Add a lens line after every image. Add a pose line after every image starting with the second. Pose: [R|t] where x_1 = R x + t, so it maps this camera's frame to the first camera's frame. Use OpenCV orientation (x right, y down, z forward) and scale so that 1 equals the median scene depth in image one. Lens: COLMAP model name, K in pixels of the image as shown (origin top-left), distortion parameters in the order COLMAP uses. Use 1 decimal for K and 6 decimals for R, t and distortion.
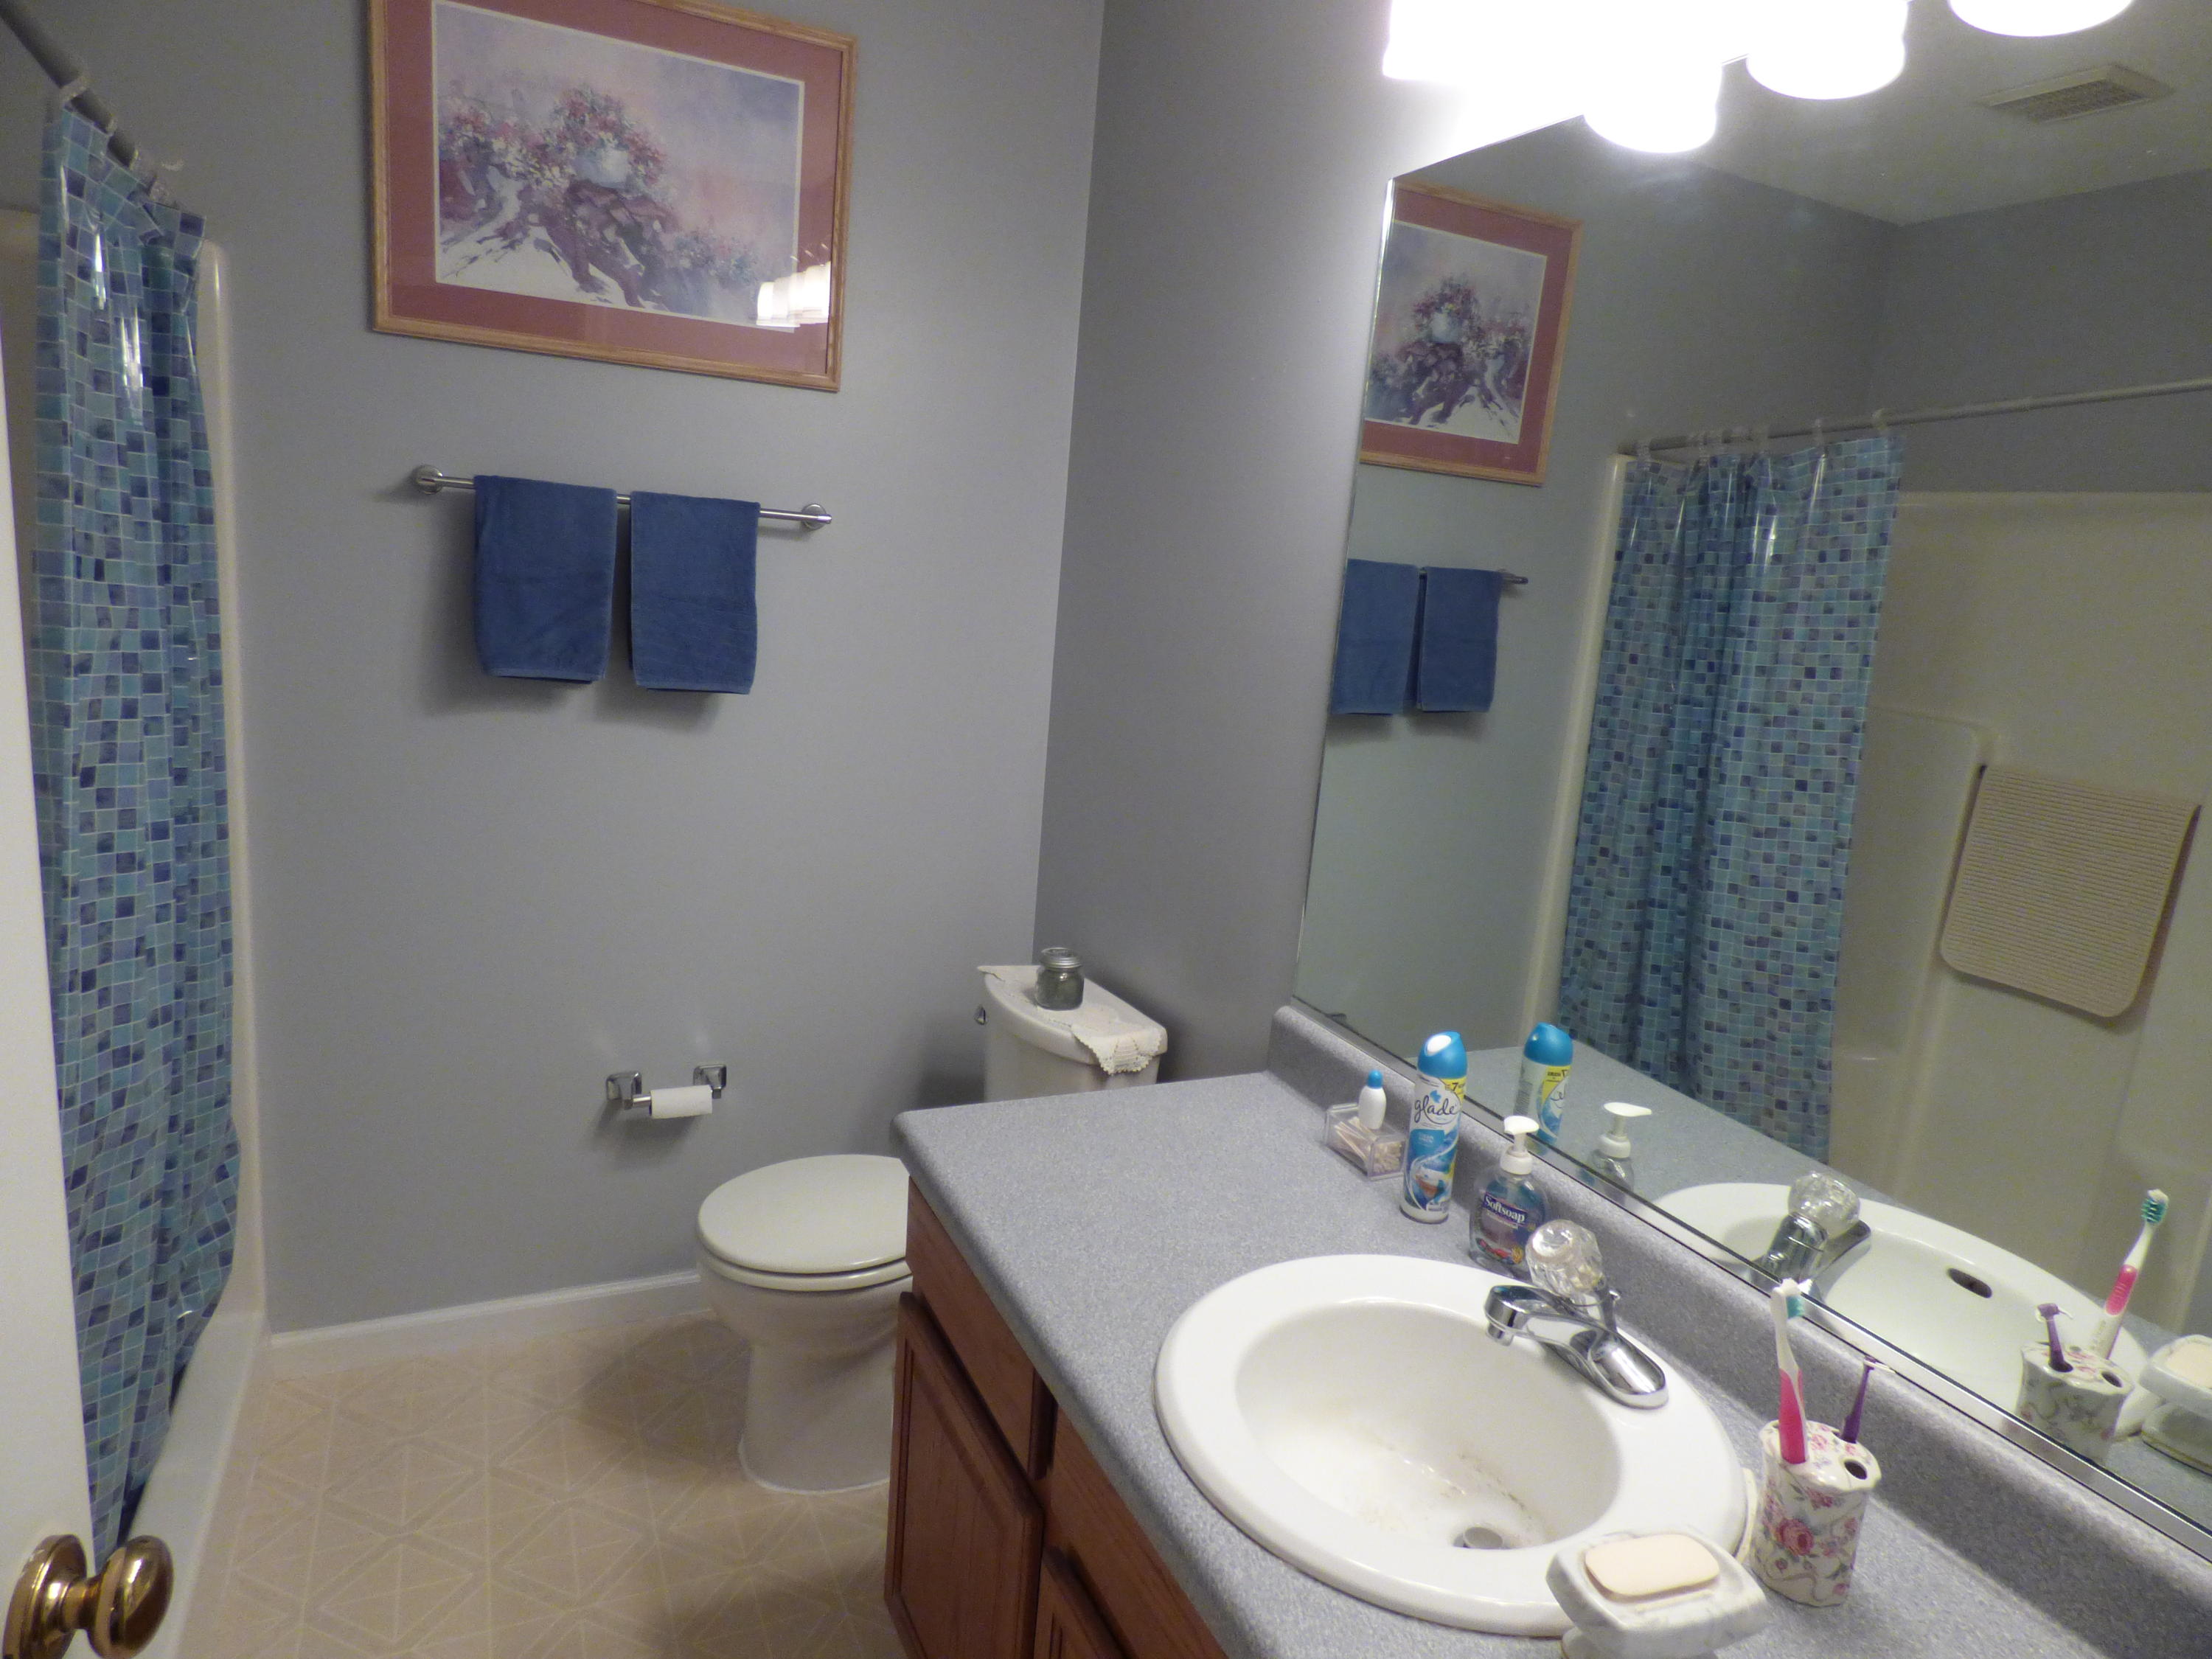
lens RADIAL K [[1309.3, 0, 1103.1], [0, 1309.3, 827.8], [0, 0, 1]] dist [-0.014147, -0.002925]
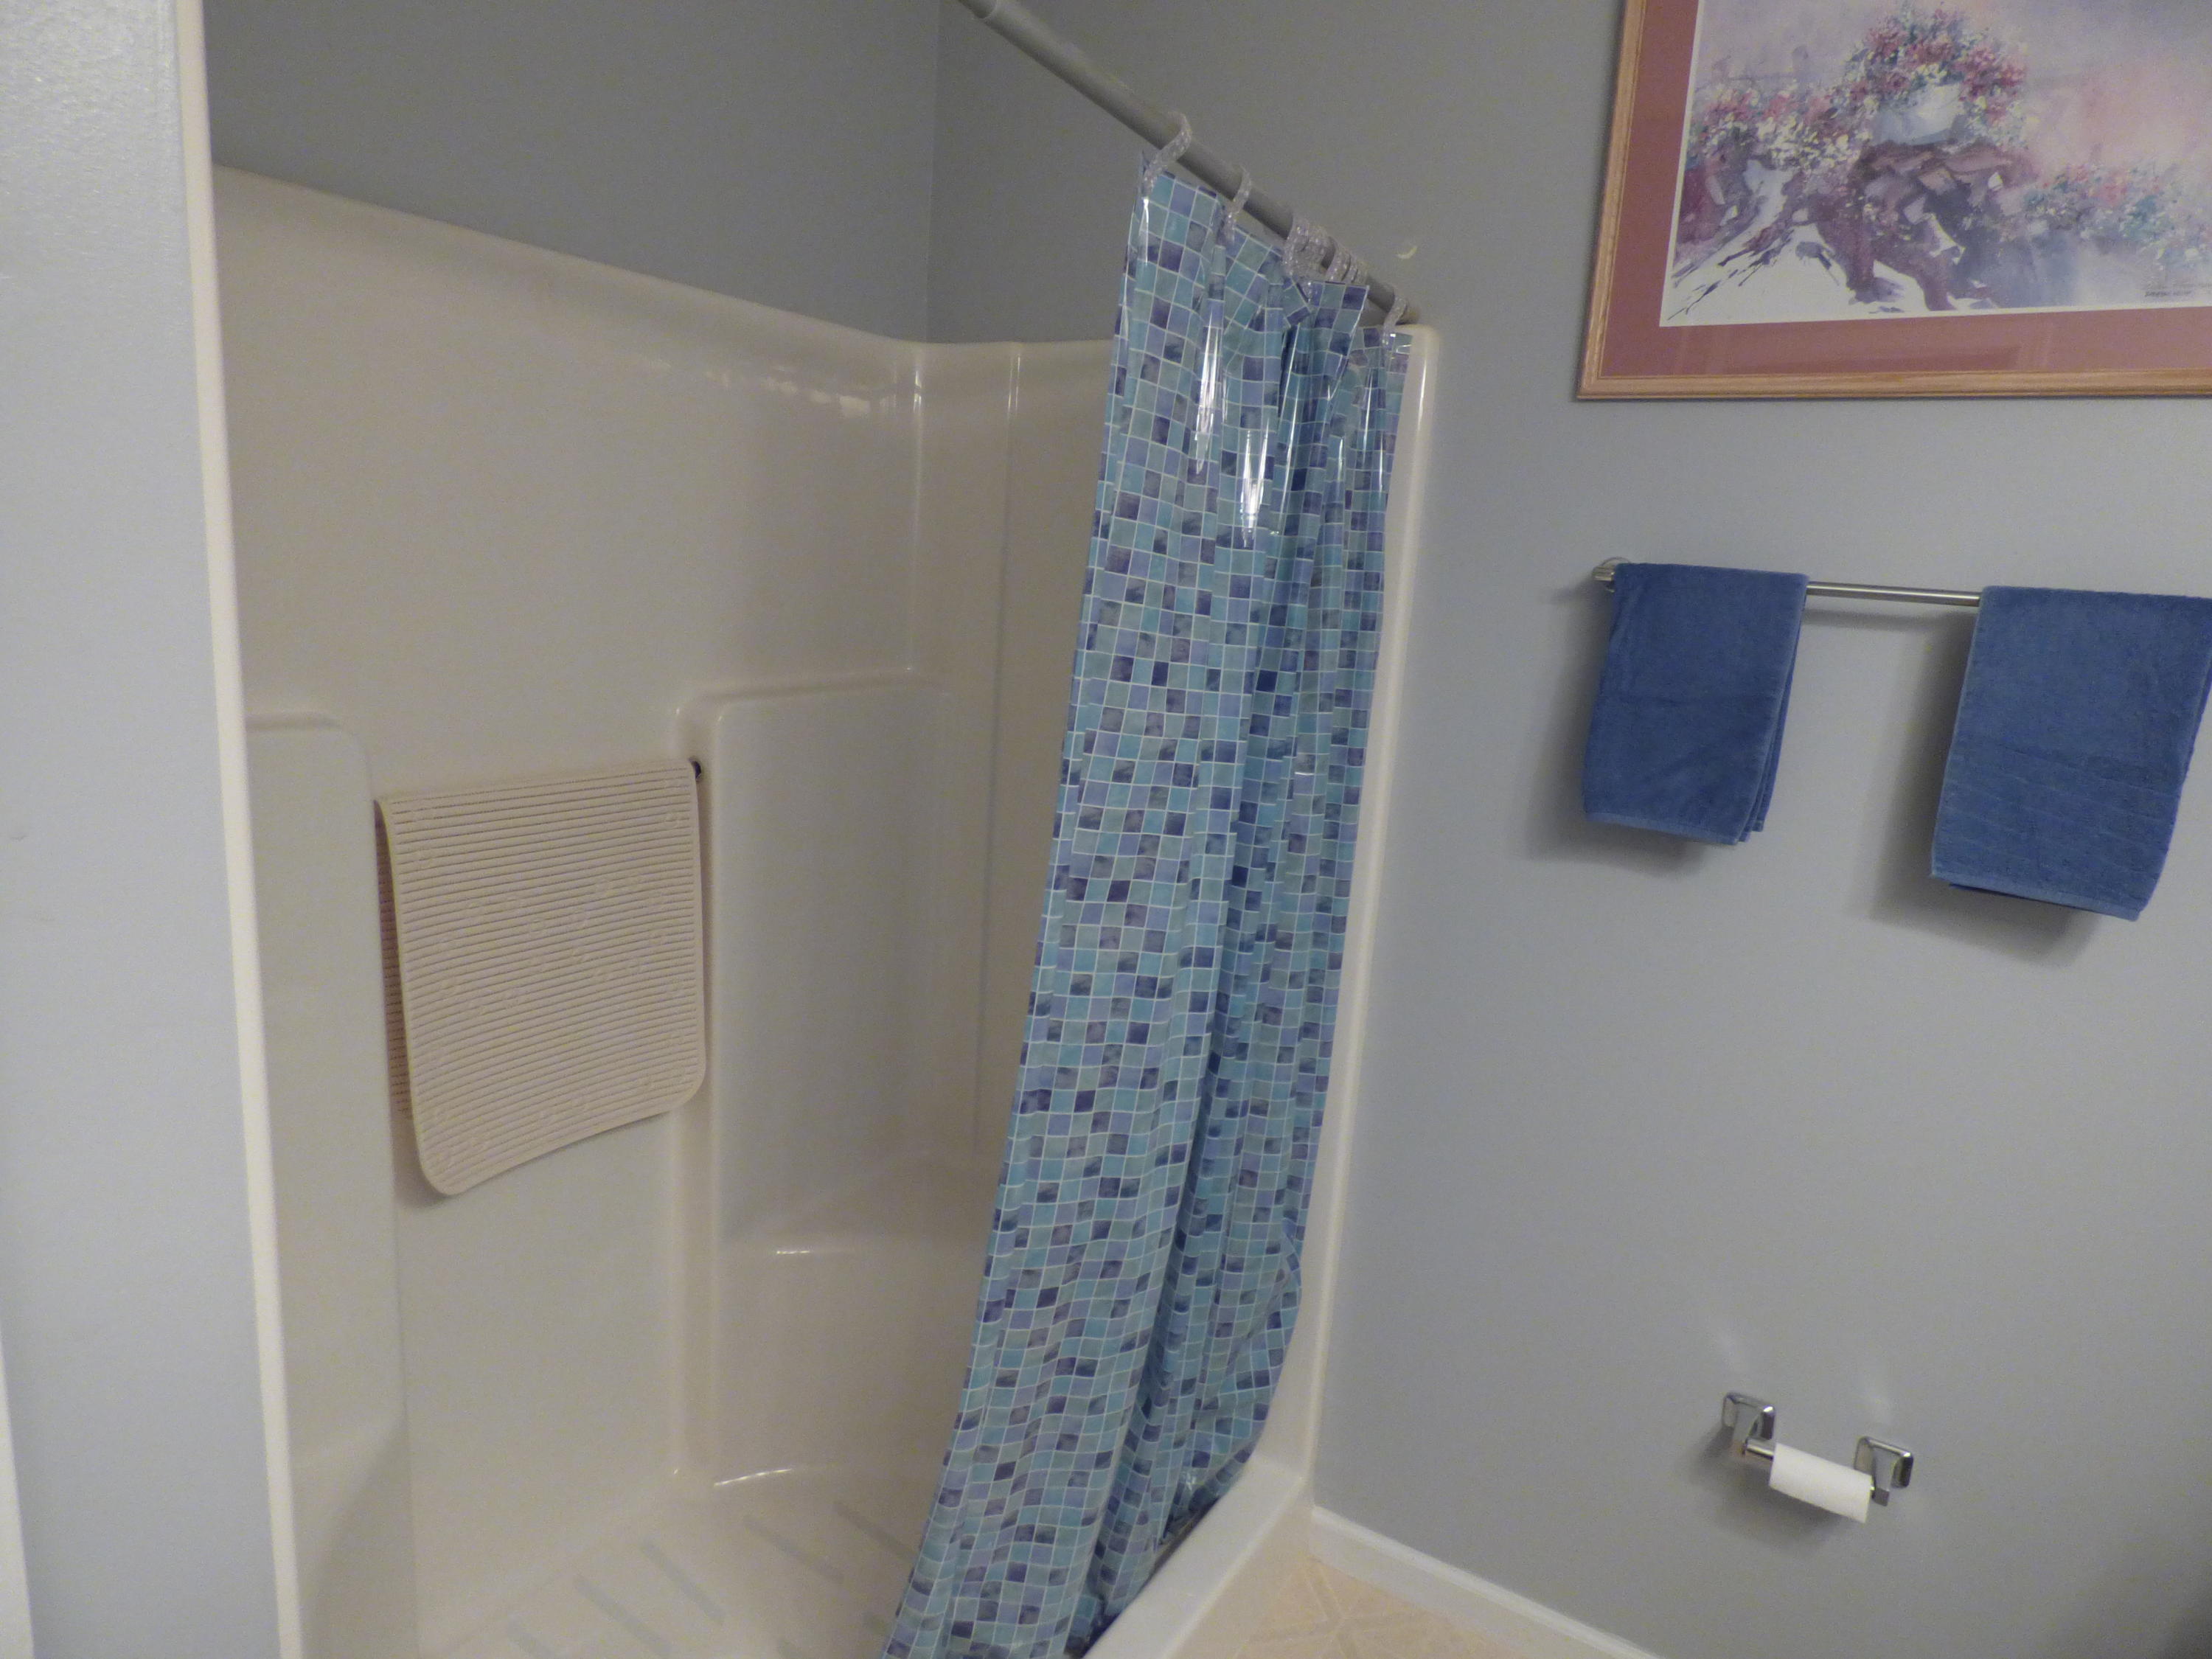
lens RADIAL K [[1309.3, 0, 1117.6], [0, 1309.3, 833.2], [0, 0, 1]] dist [-0.014147, -0.002925]
pose [[0.533876, 0.112011, -0.838111, 0.005209], [-0.190435, 0.981650, 0.009888, -0.064552], [0.823839, 0.154327, 0.545410, 0.344411]]
